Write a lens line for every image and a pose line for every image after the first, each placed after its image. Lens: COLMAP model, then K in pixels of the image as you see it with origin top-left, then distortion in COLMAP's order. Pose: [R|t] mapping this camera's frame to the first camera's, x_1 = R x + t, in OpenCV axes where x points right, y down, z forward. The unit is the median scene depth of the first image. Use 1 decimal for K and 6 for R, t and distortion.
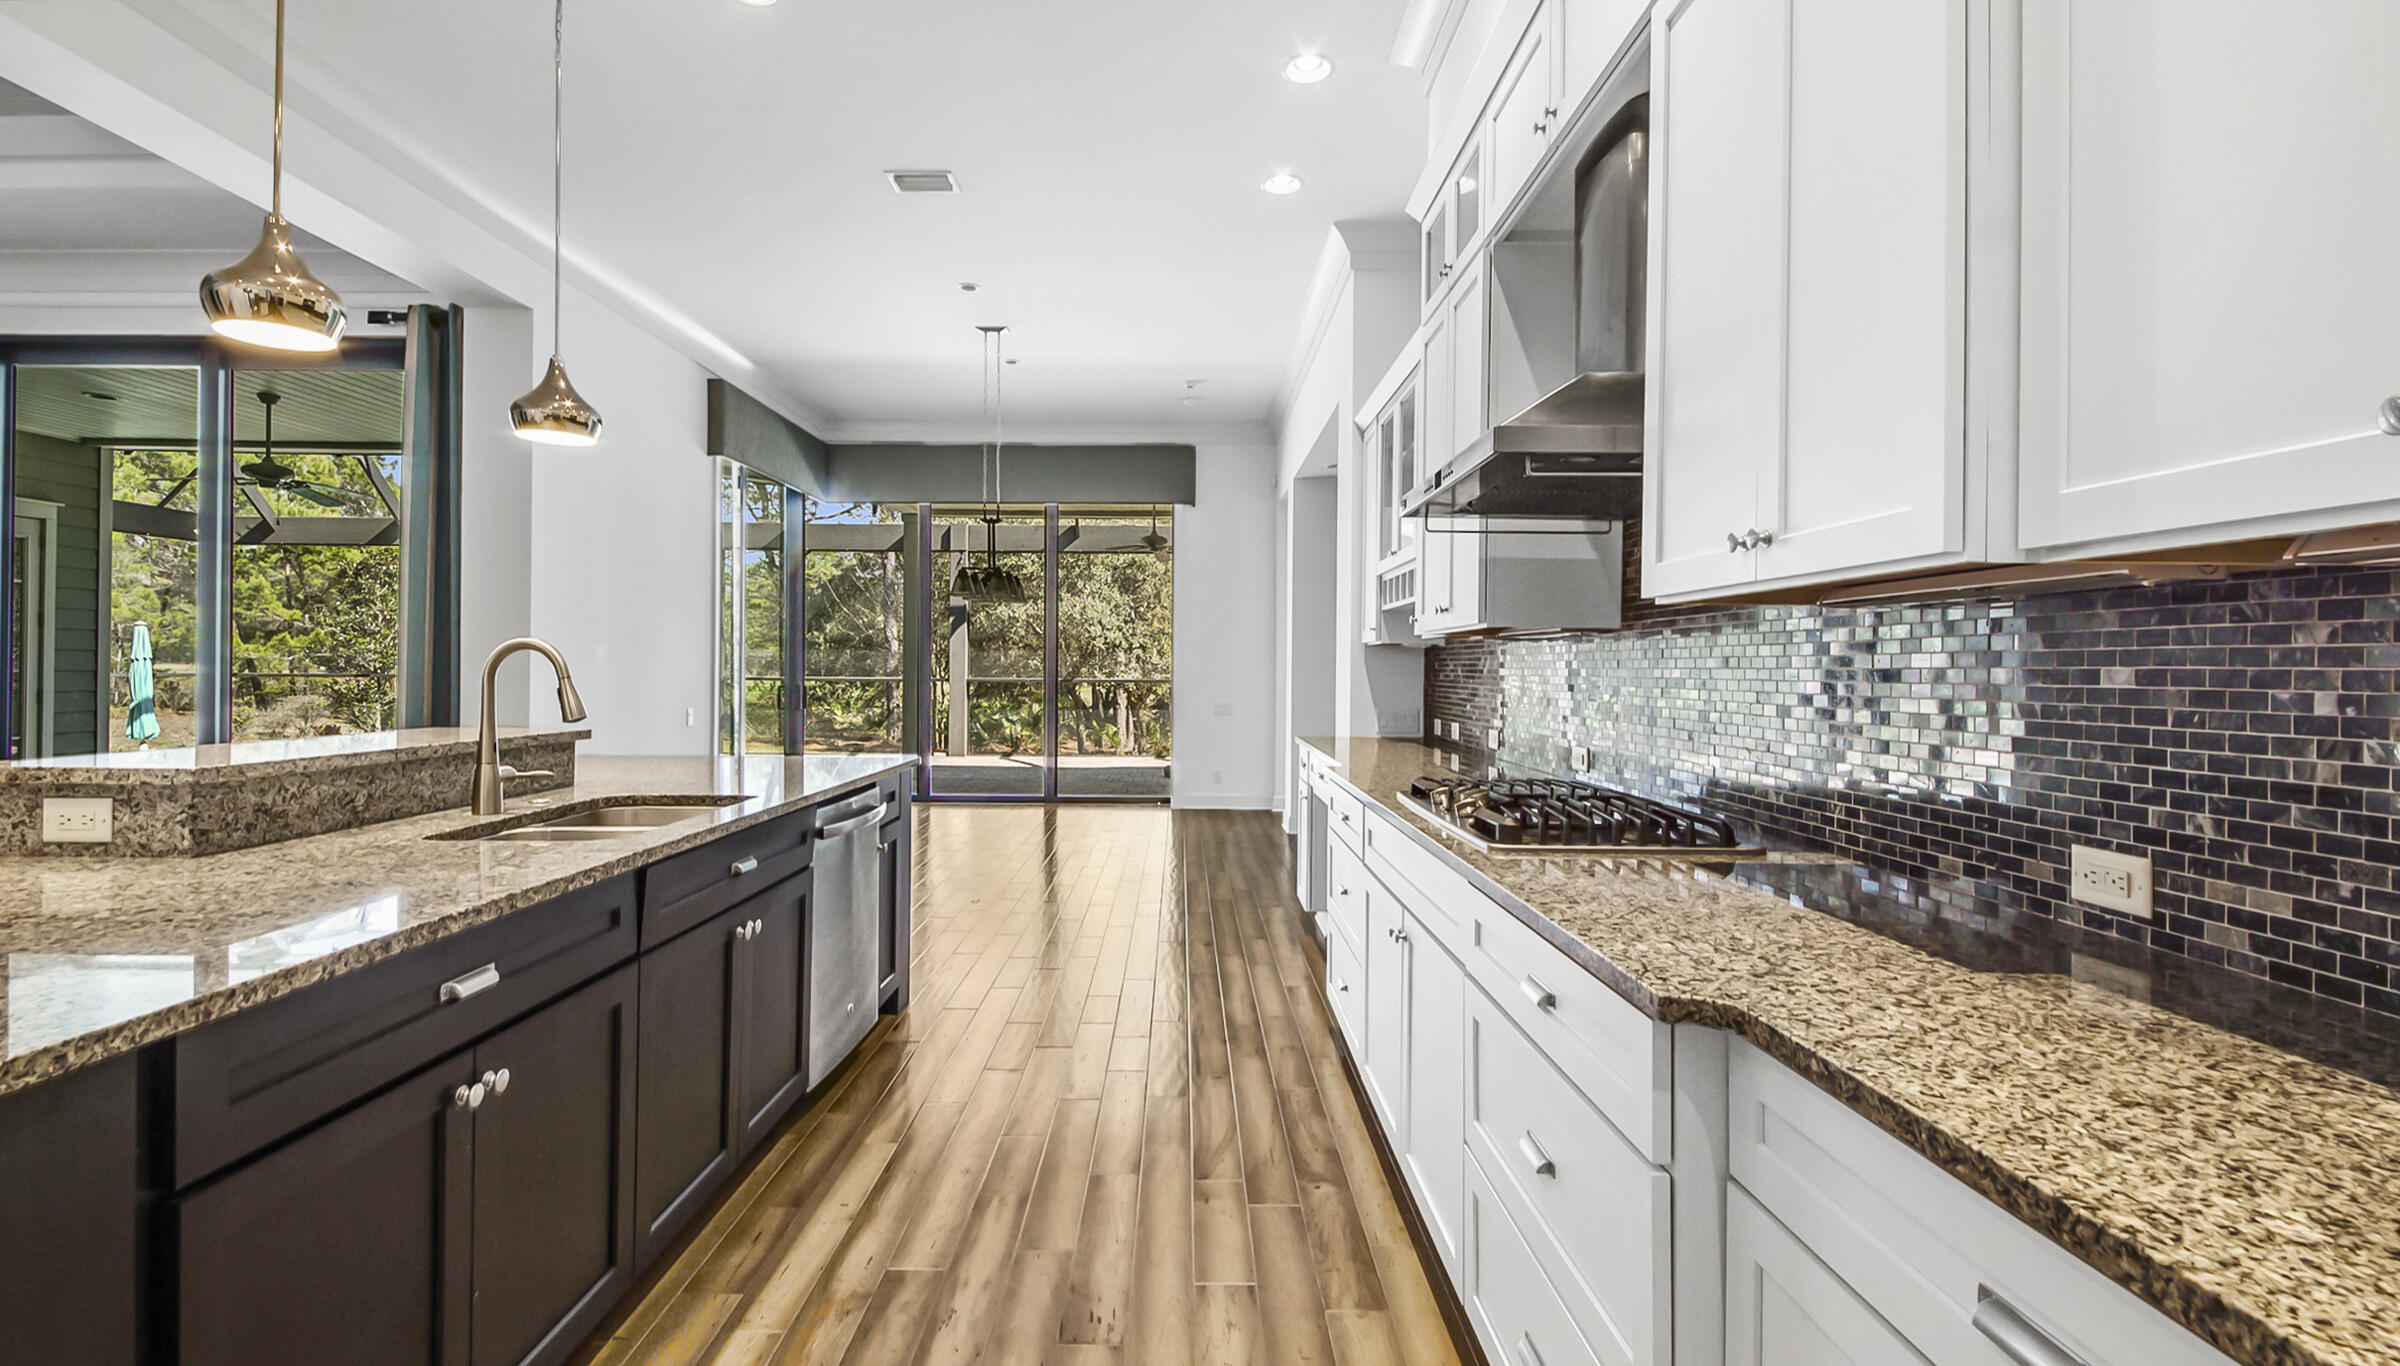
lens RADIAL K [[1068.0, 0, 1207.9], [0, 1068.0, 662.4], [0, 0, 1]] dist [-0.001091, -0.007649]
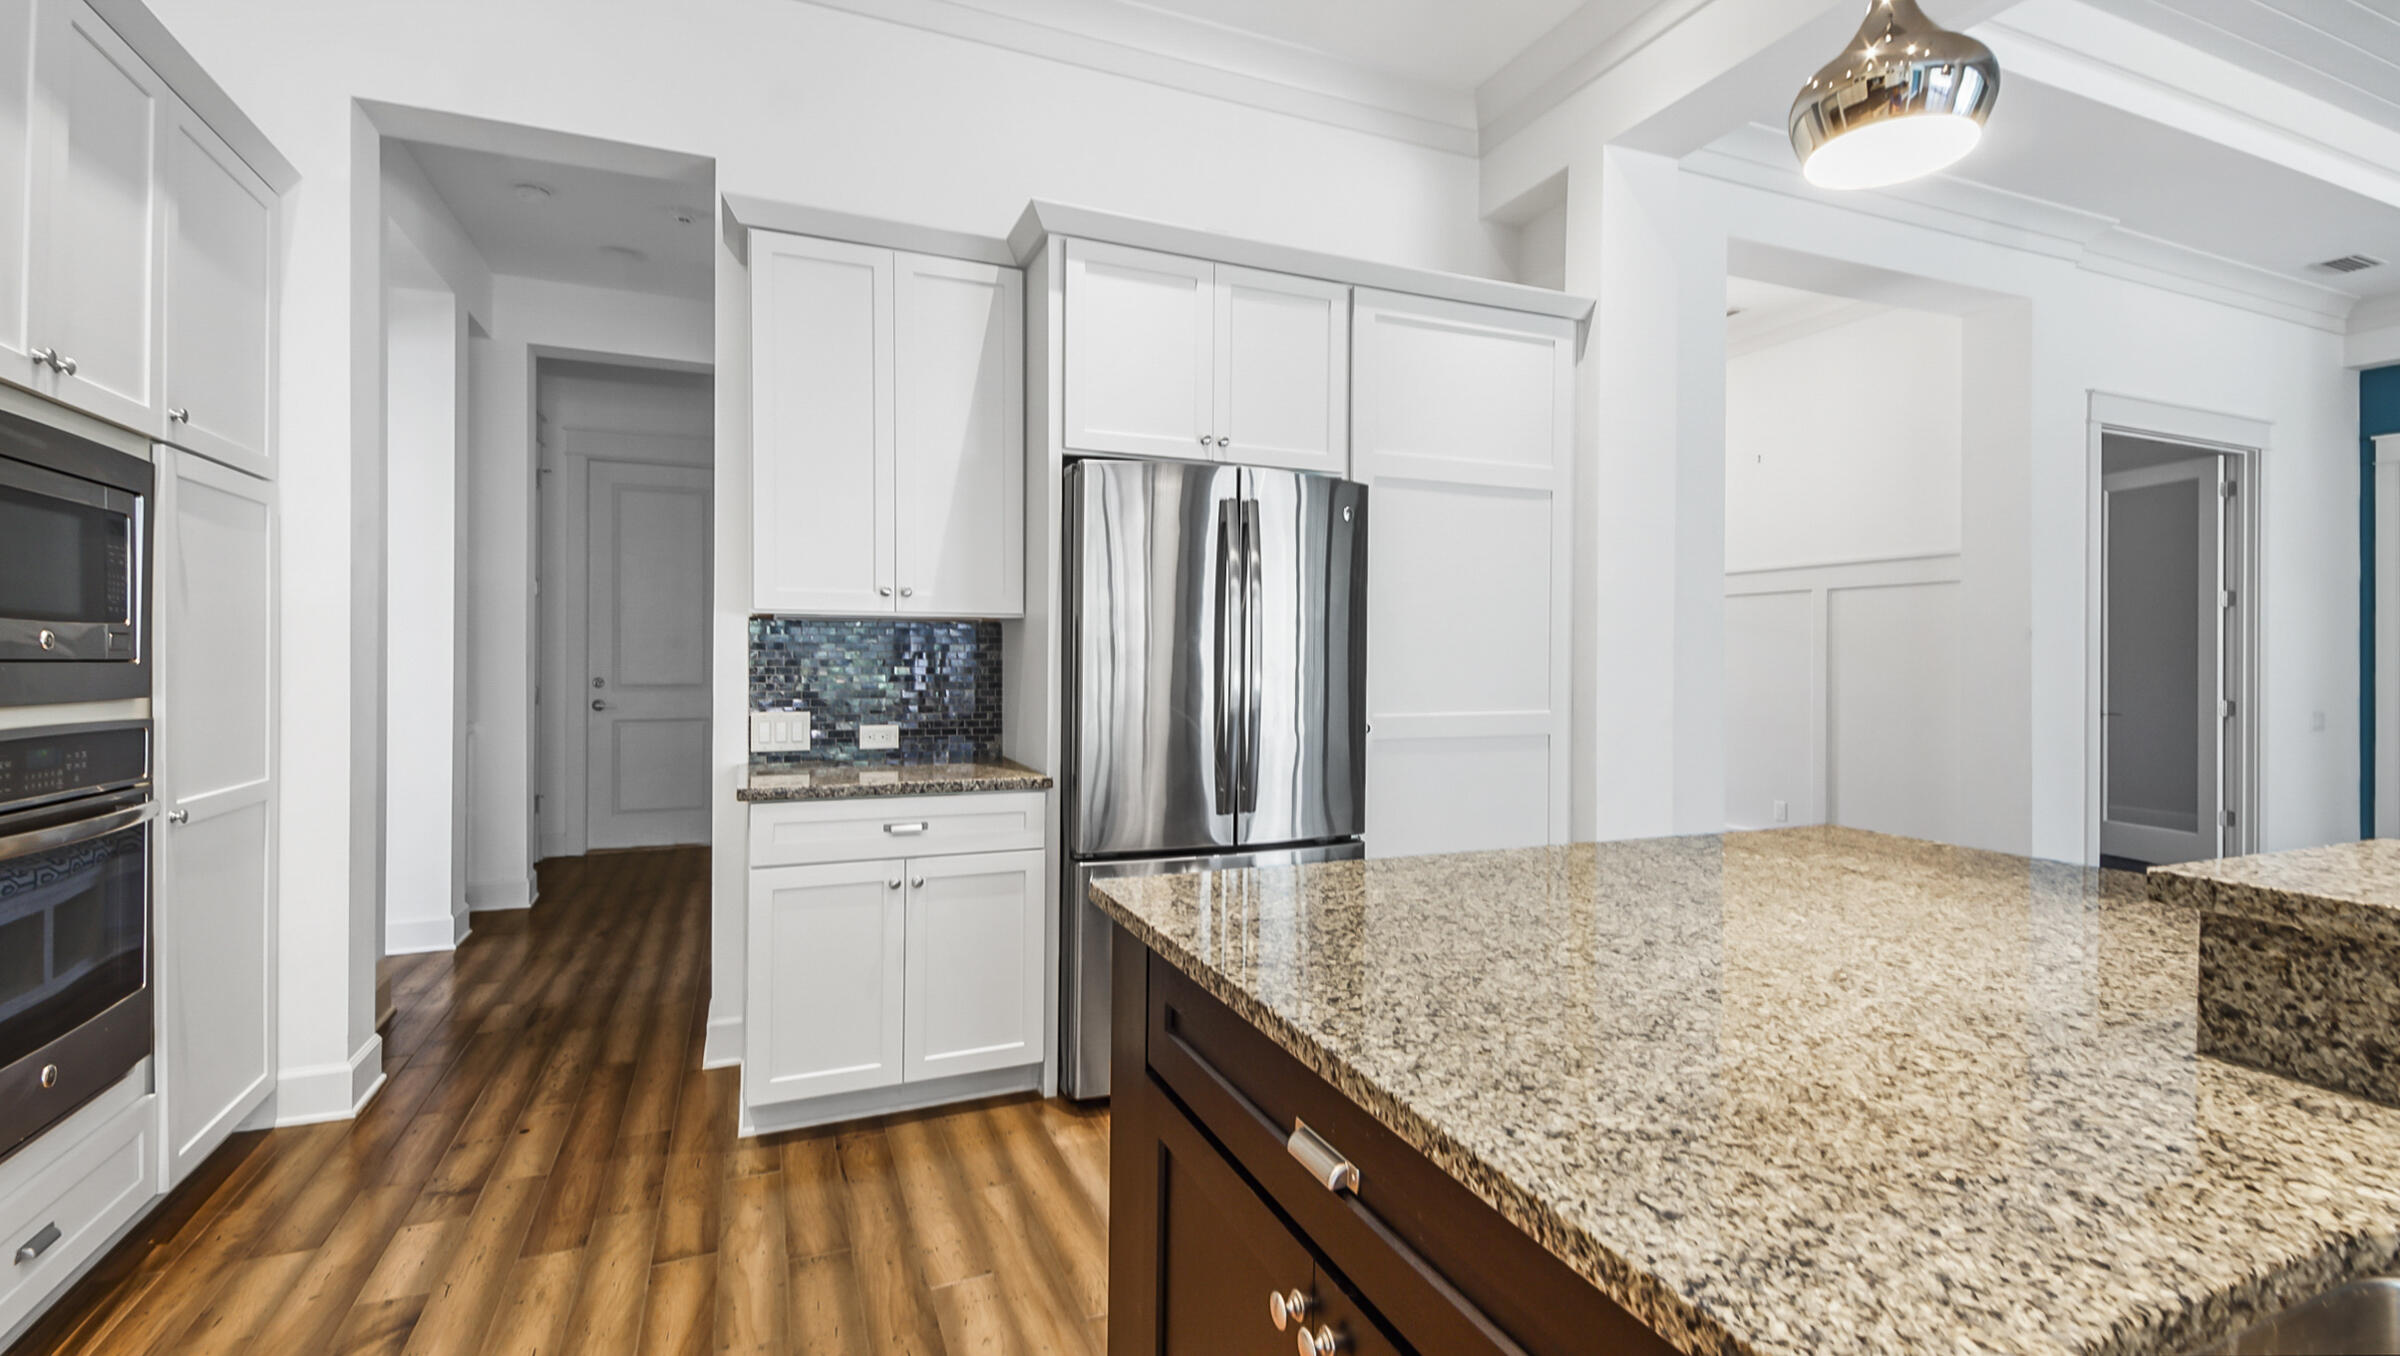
lens RADIAL K [[1068.0, 0, 1197.7], [0, 1068.0, 664.3], [0, 0, 1]] dist [-0.001091, -0.007649]
pose [[-0.933961, -0.016749, -0.356983, -0.335427], [-0.016494, 0.999857, -0.003759, 0.008168], [0.356995, 0.002377, -0.934103, 1.356527]]
